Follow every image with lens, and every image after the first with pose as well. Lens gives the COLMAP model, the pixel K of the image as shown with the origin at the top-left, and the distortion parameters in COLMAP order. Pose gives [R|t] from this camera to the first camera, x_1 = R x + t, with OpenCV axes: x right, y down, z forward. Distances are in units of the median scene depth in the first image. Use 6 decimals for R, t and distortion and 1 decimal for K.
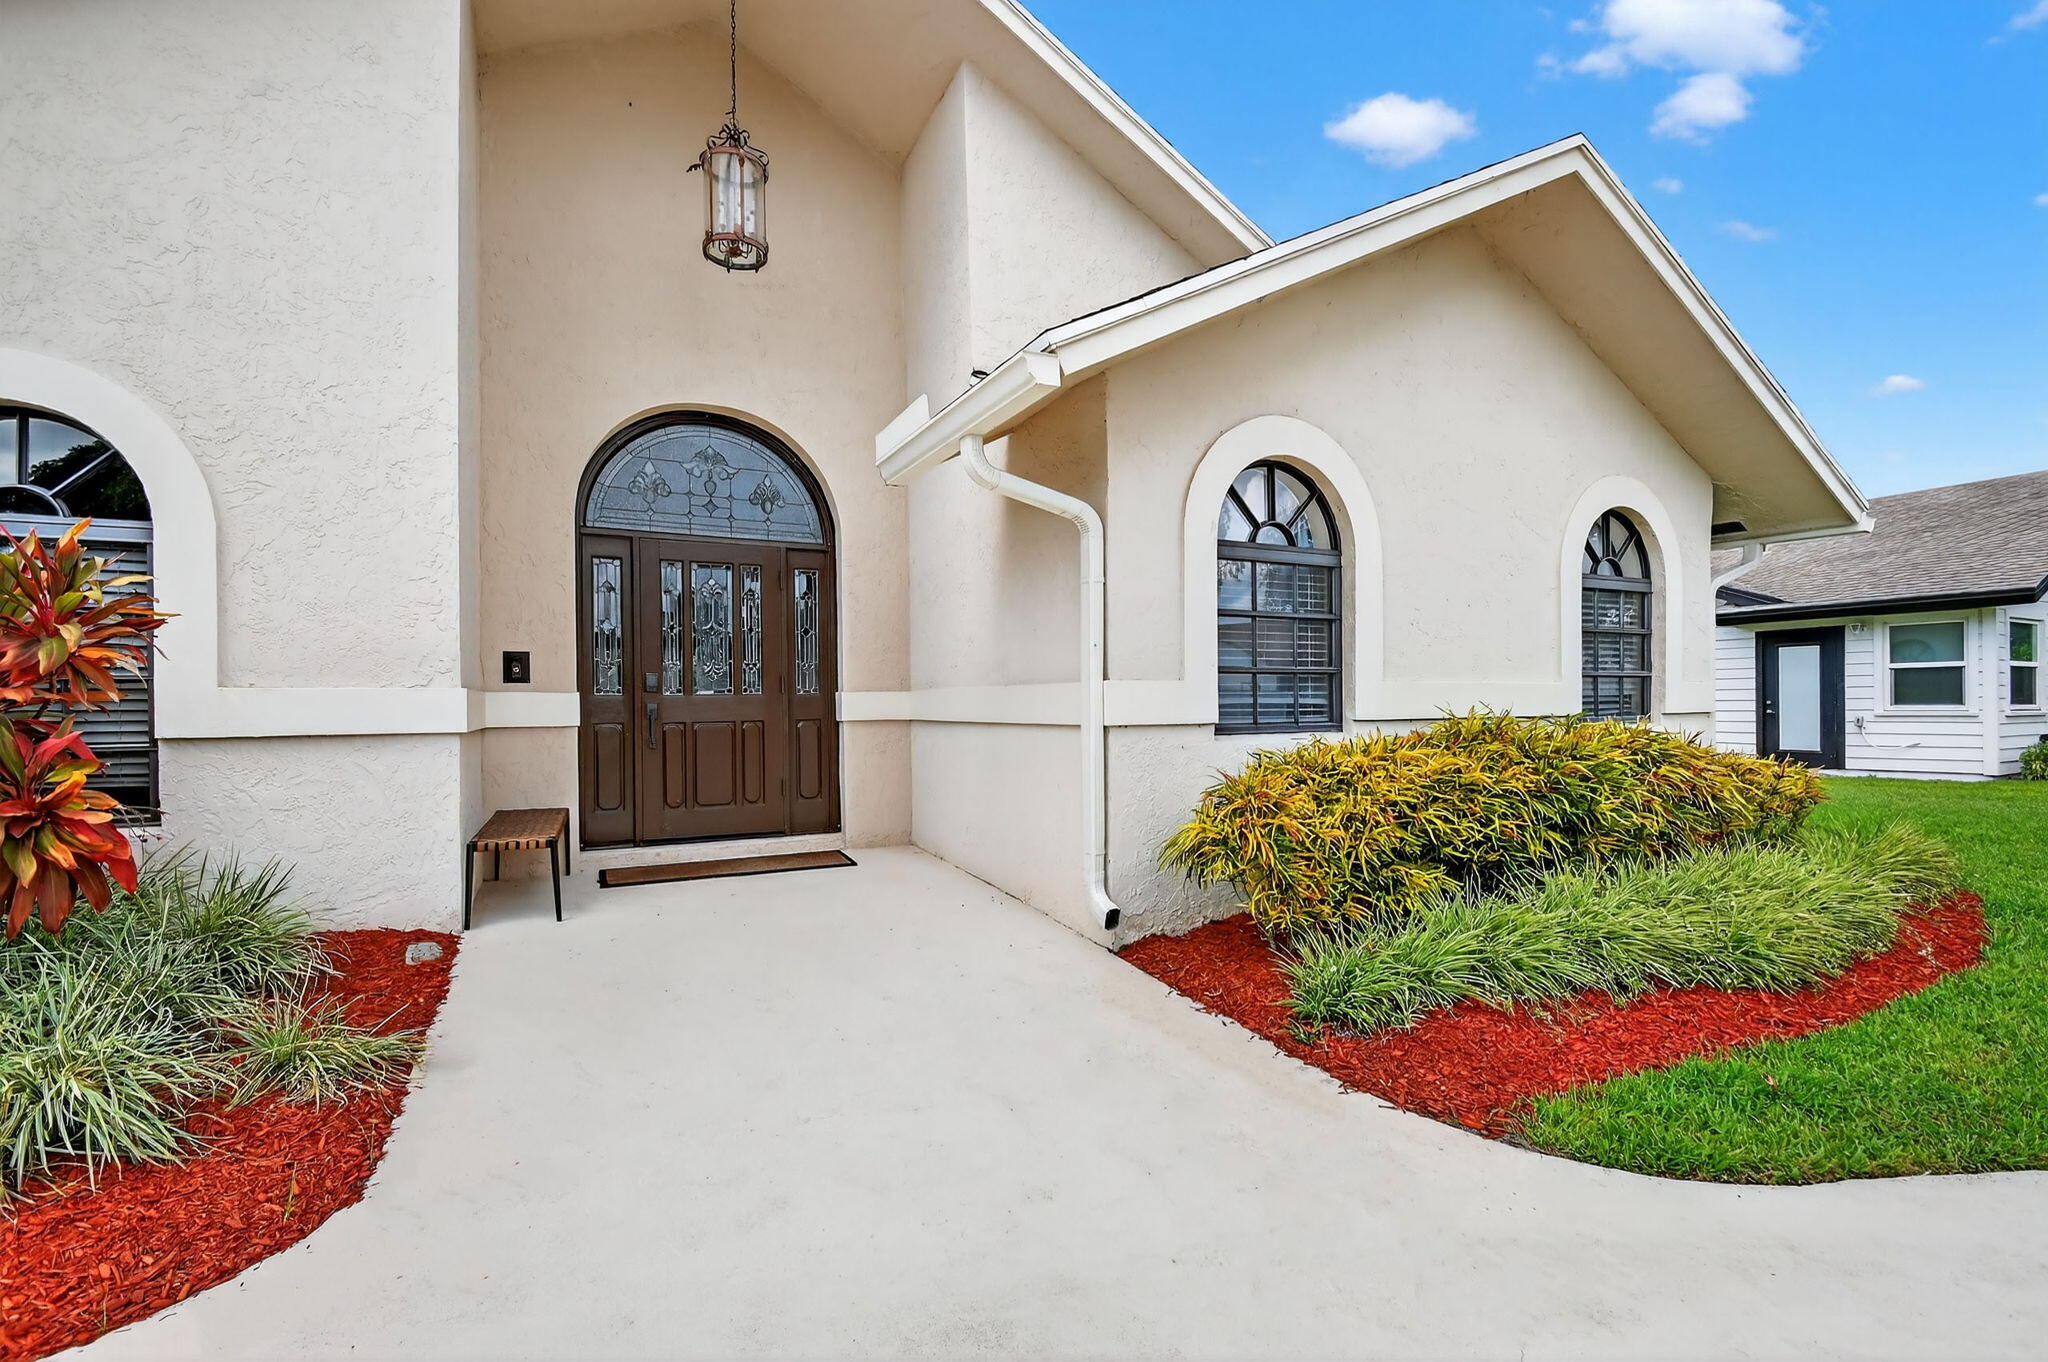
lens RADIAL K [[899.8, 0, 1032.6], [0, 899.8, 704.1], [0, 0, 1]] dist [0.019888, -0.020725]
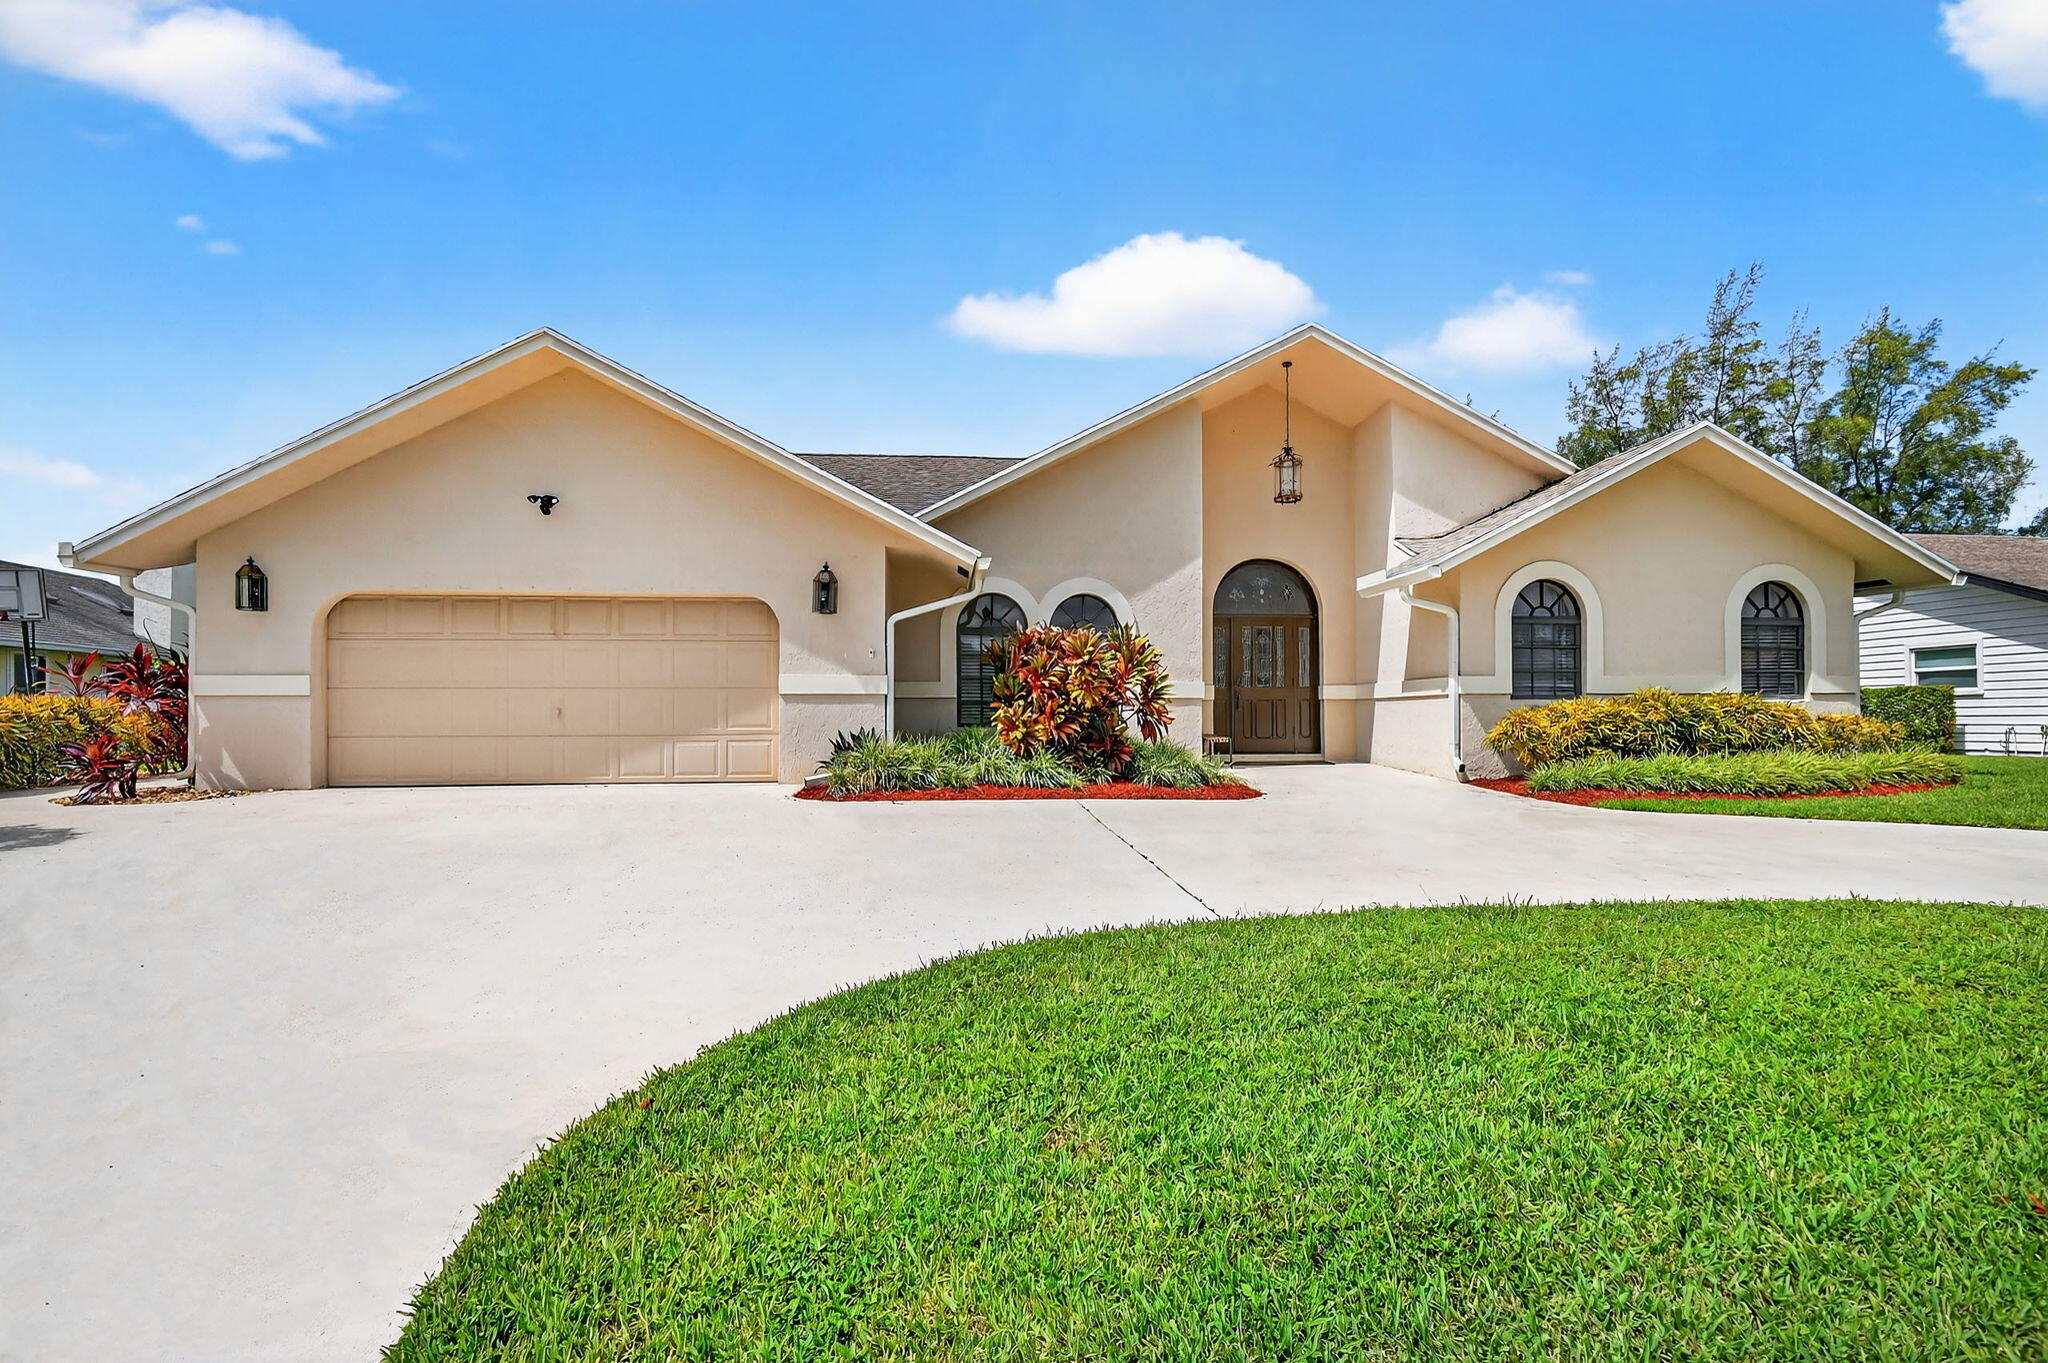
lens RADIAL K [[899.8, 0, 1032.6], [0, 899.8, 704.6], [0, 0, 1]] dist [0.019888, -0.020725]
pose [[0.927412, 0.000924, -0.374039, -0.070979], [-0.010045, 0.999698, -0.022436, 0.108431], [0.373905, 0.024564, 0.927142, -1.570662]]
